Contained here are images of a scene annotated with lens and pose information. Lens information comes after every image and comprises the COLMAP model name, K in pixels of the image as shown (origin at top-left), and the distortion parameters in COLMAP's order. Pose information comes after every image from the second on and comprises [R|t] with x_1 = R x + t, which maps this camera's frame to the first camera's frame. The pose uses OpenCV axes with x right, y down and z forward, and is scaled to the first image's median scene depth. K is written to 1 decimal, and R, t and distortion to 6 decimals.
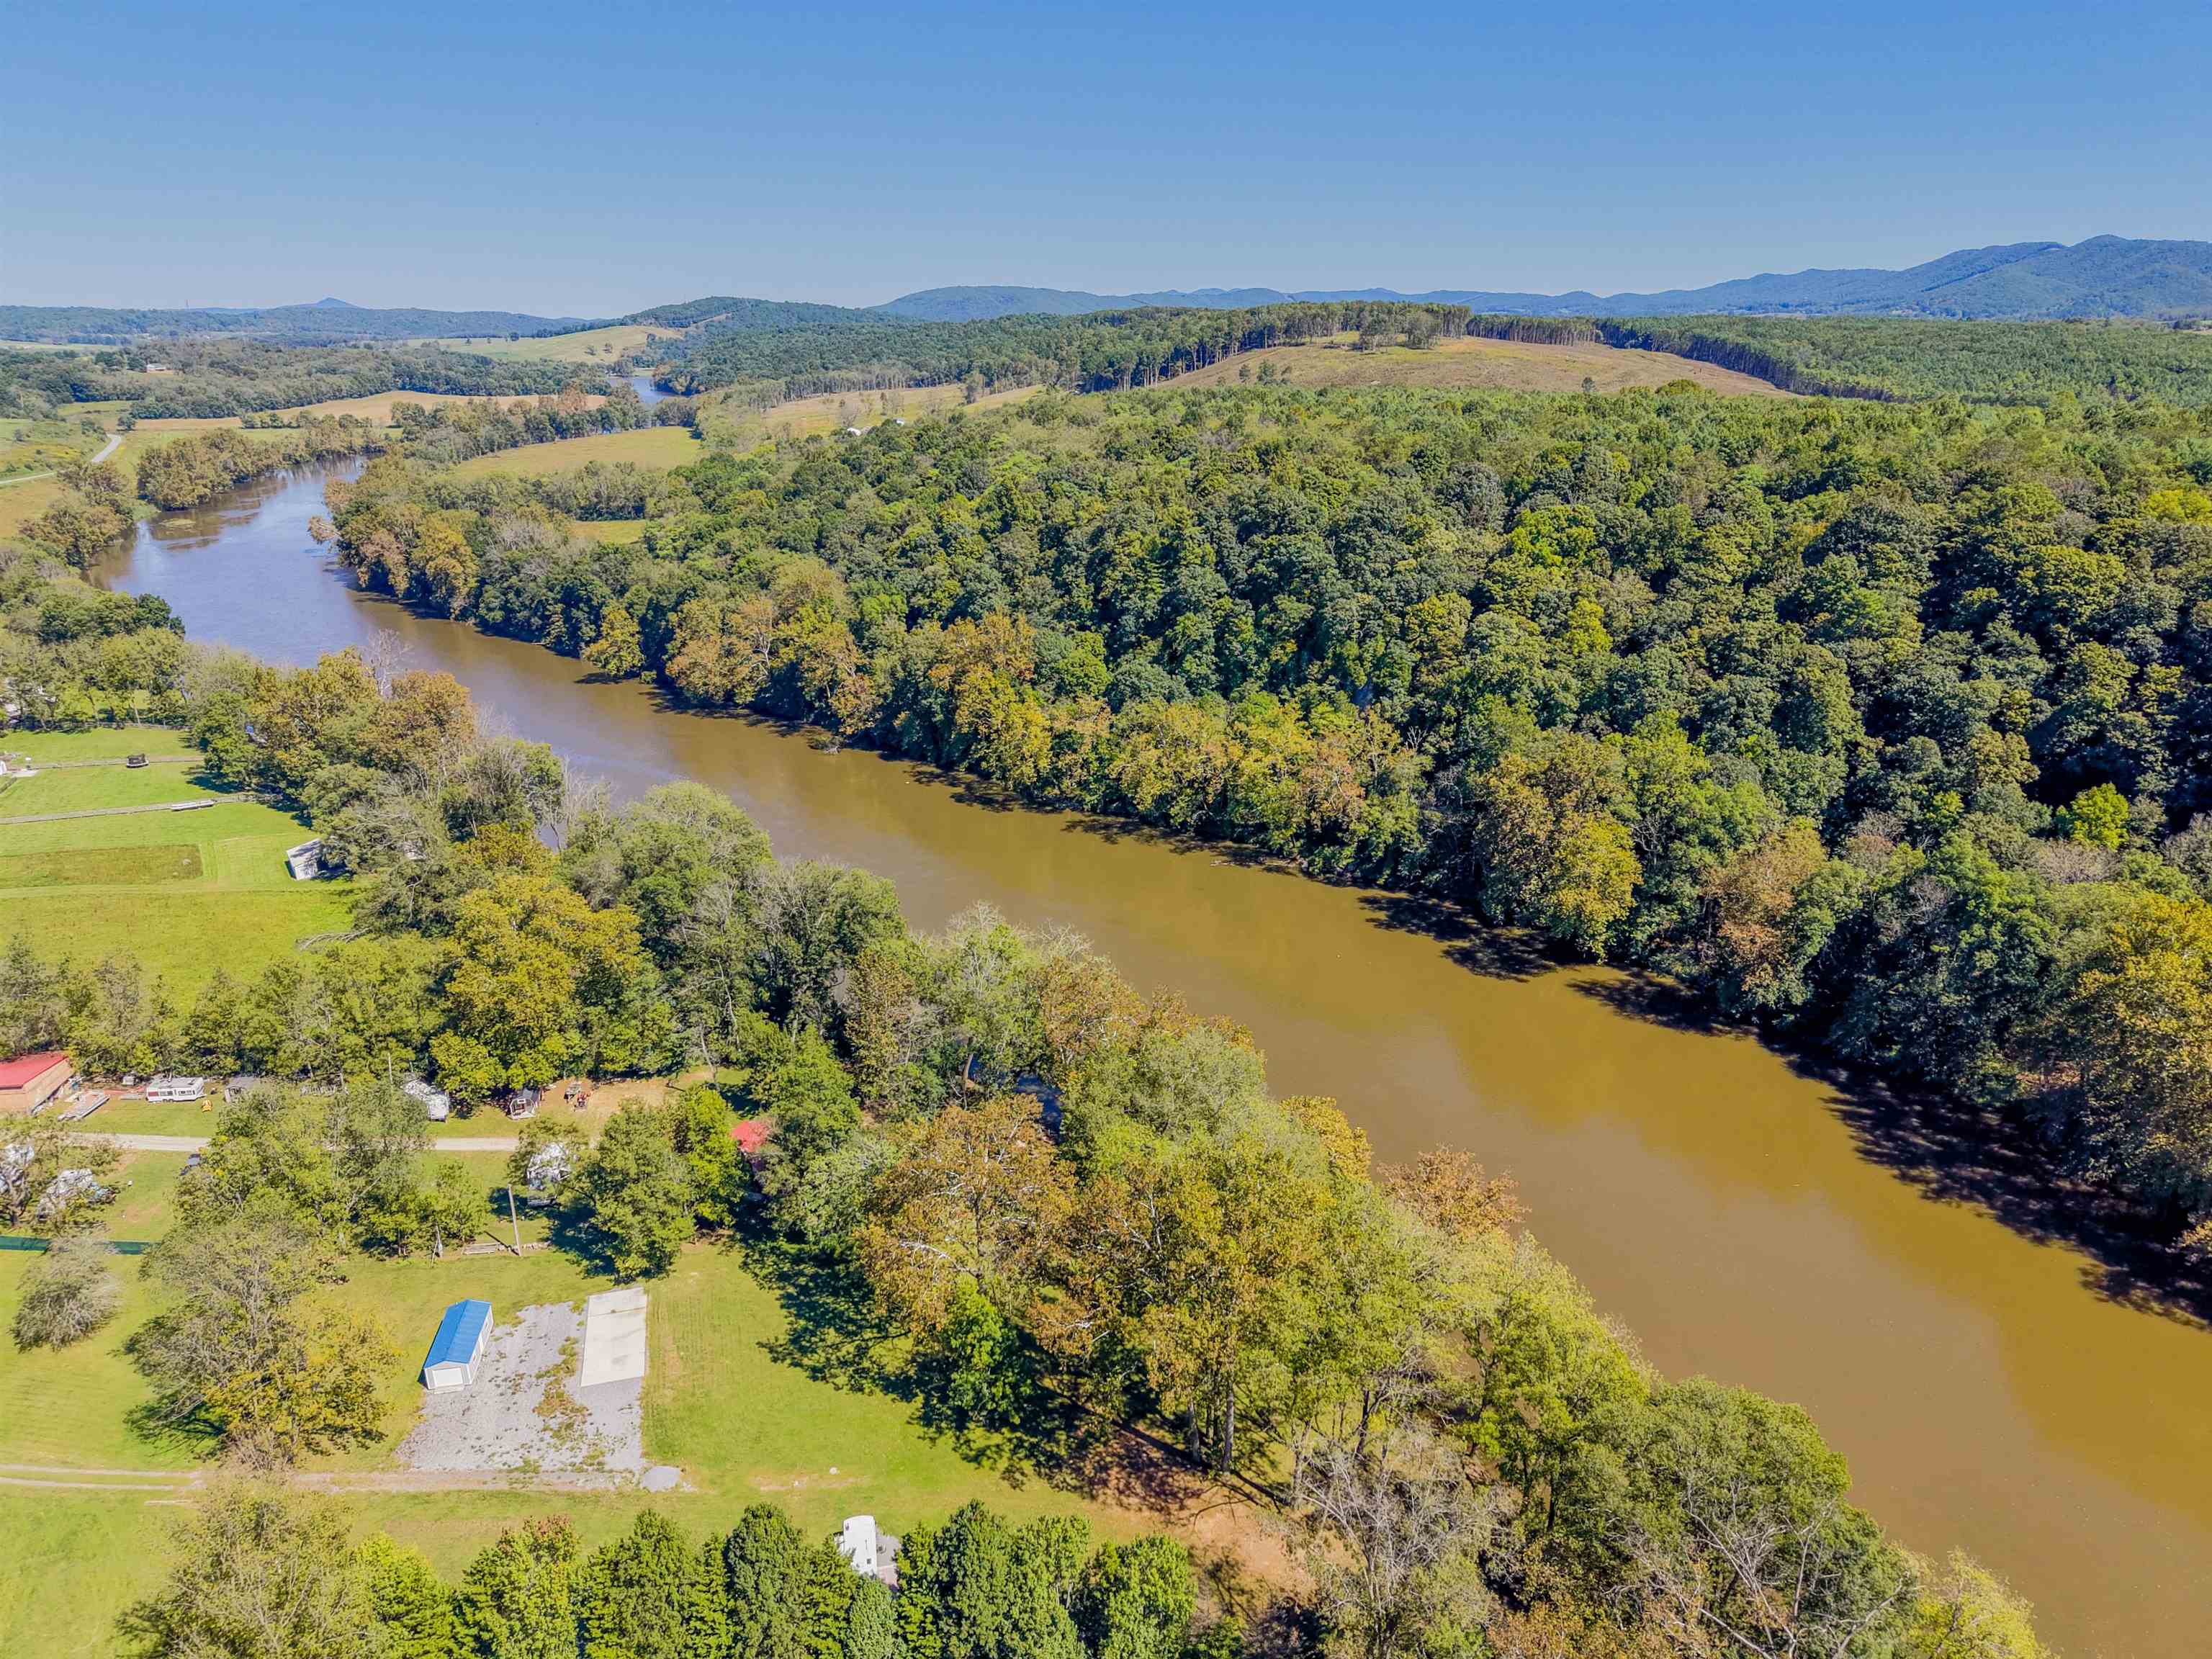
lens RADIAL K [[1484.9, 0, 1104.1], [0, 1484.9, 826.7], [0, 0, 1]] dist [0.023410, -0.024481]
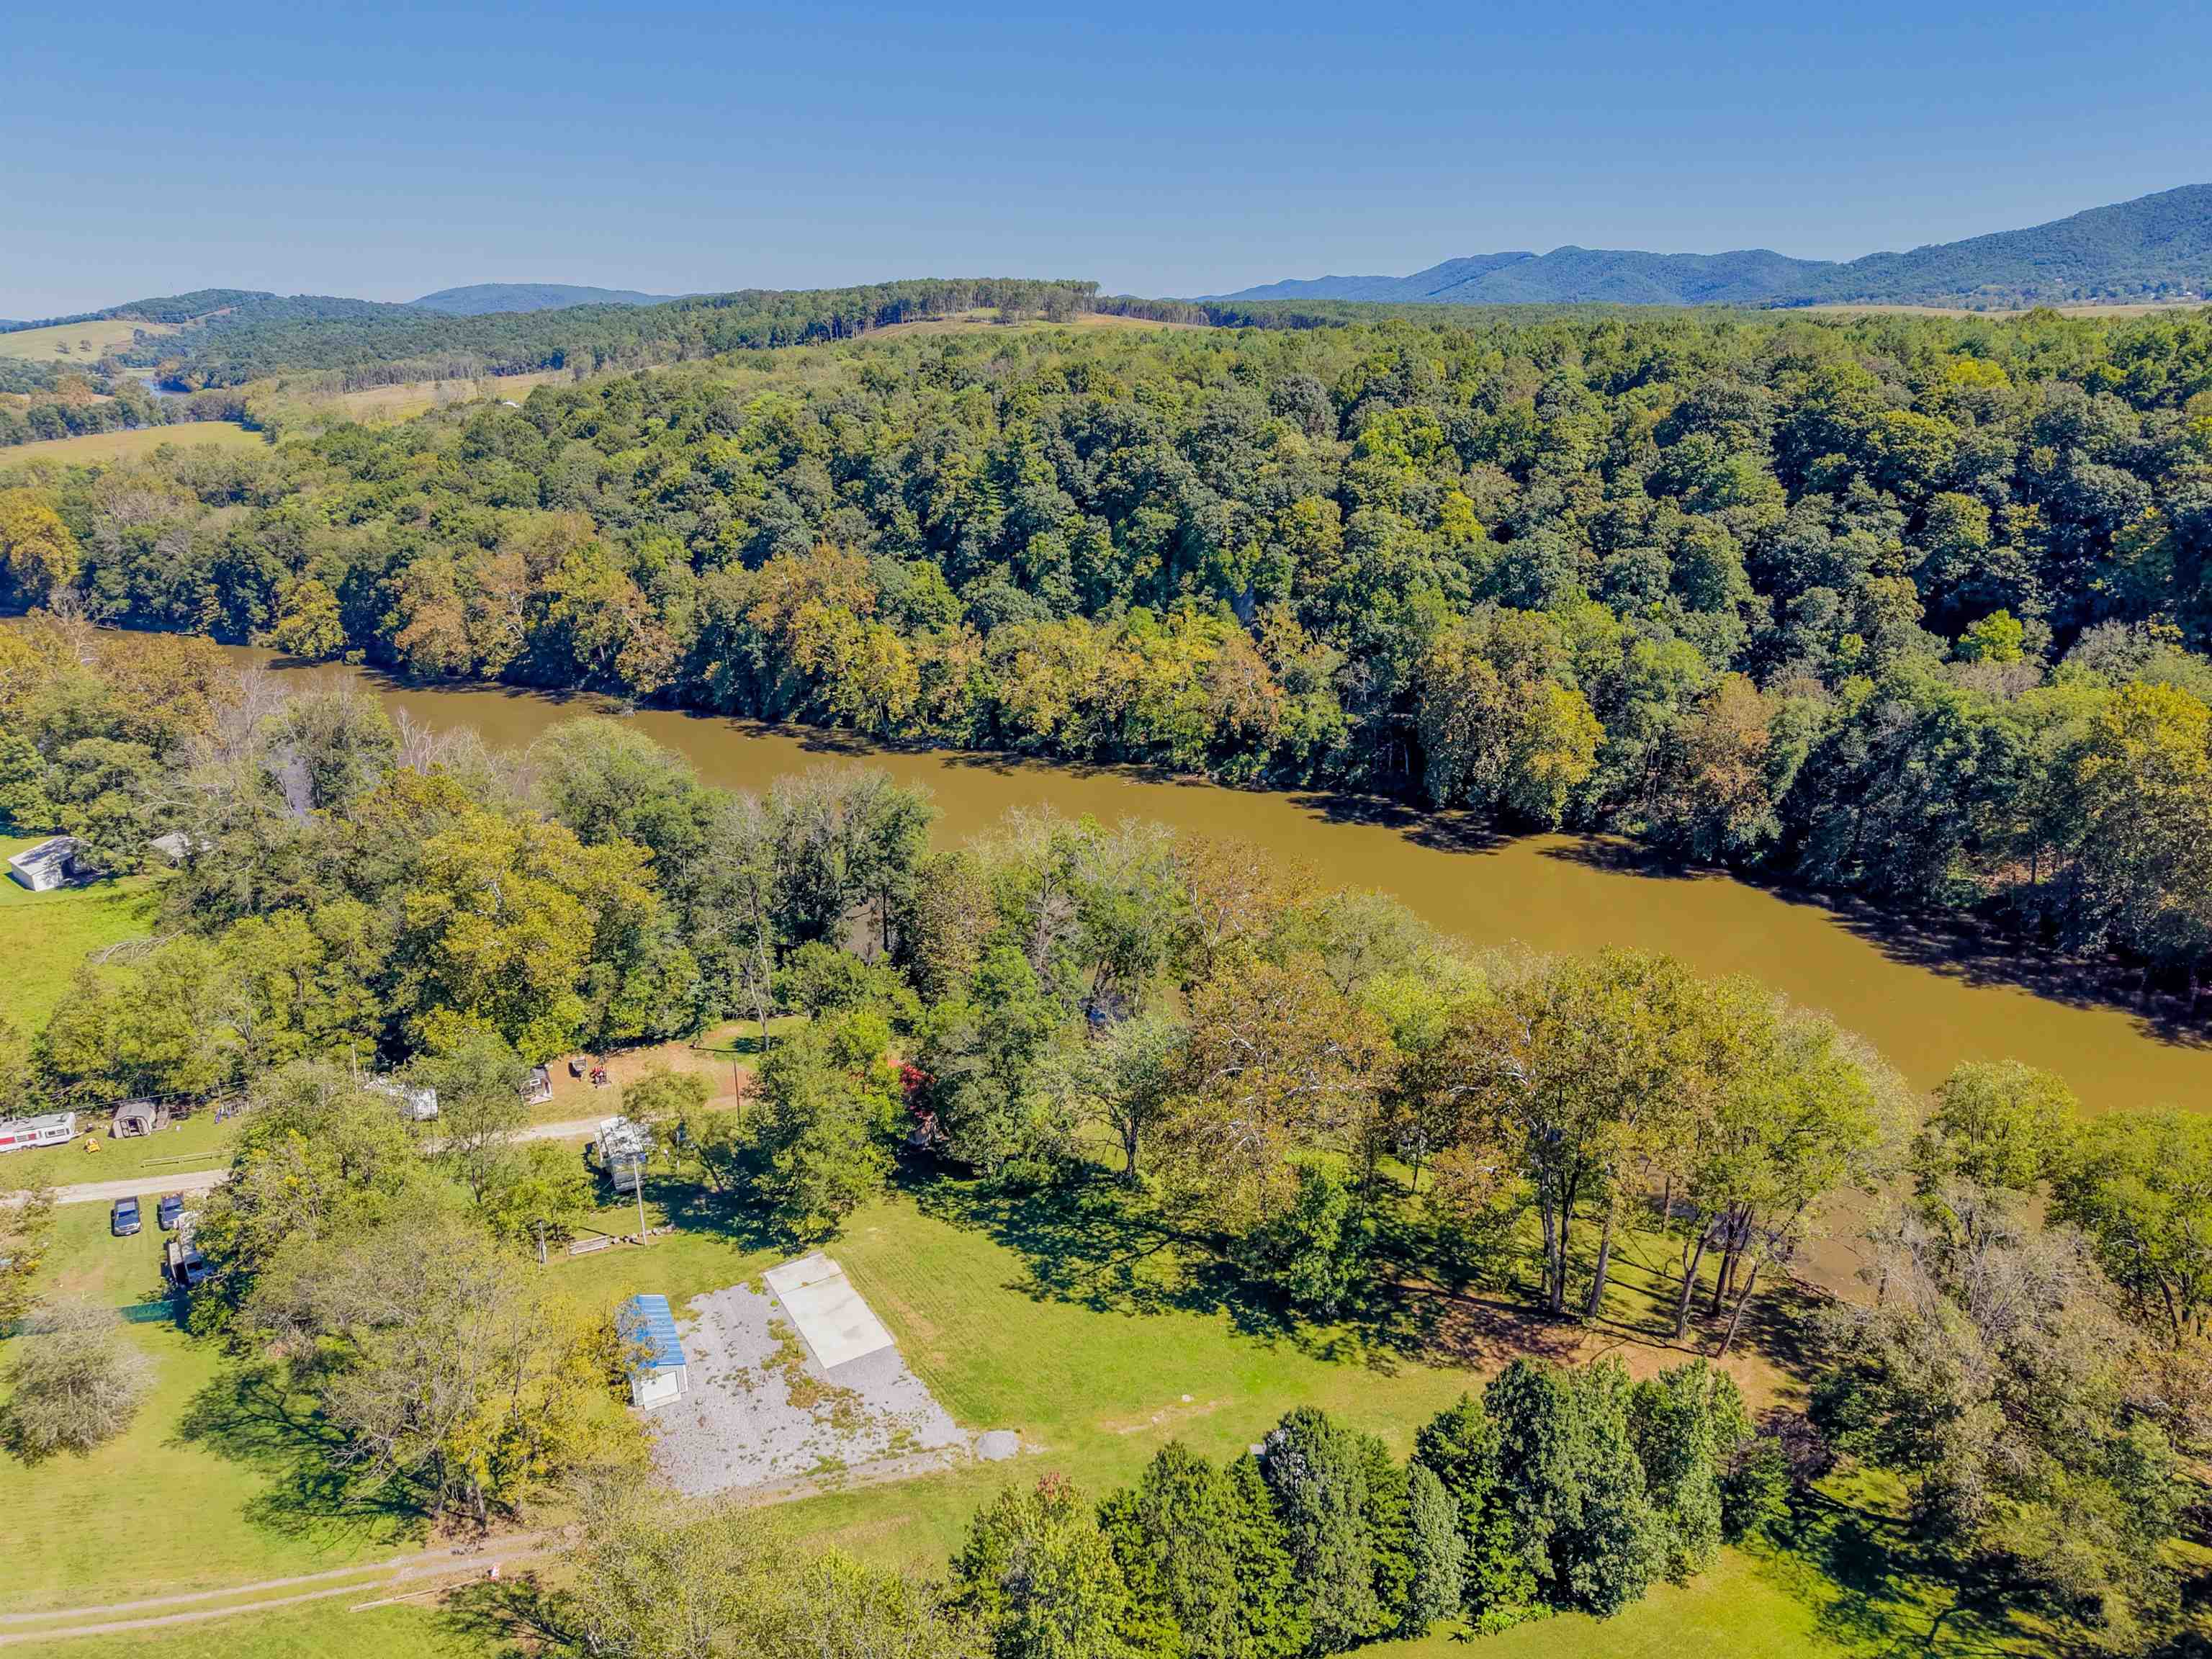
lens RADIAL K [[1484.9, 0, 1102.0], [0, 1484.9, 830.7], [0, 0, 1]] dist [0.023410, -0.024481]
pose [[0.959902, -0.090802, 0.265222, -0.213041], [0.091261, 0.995770, 0.010620, 0.048157], [-0.265065, 0.014010, 0.964129, 0.094345]]
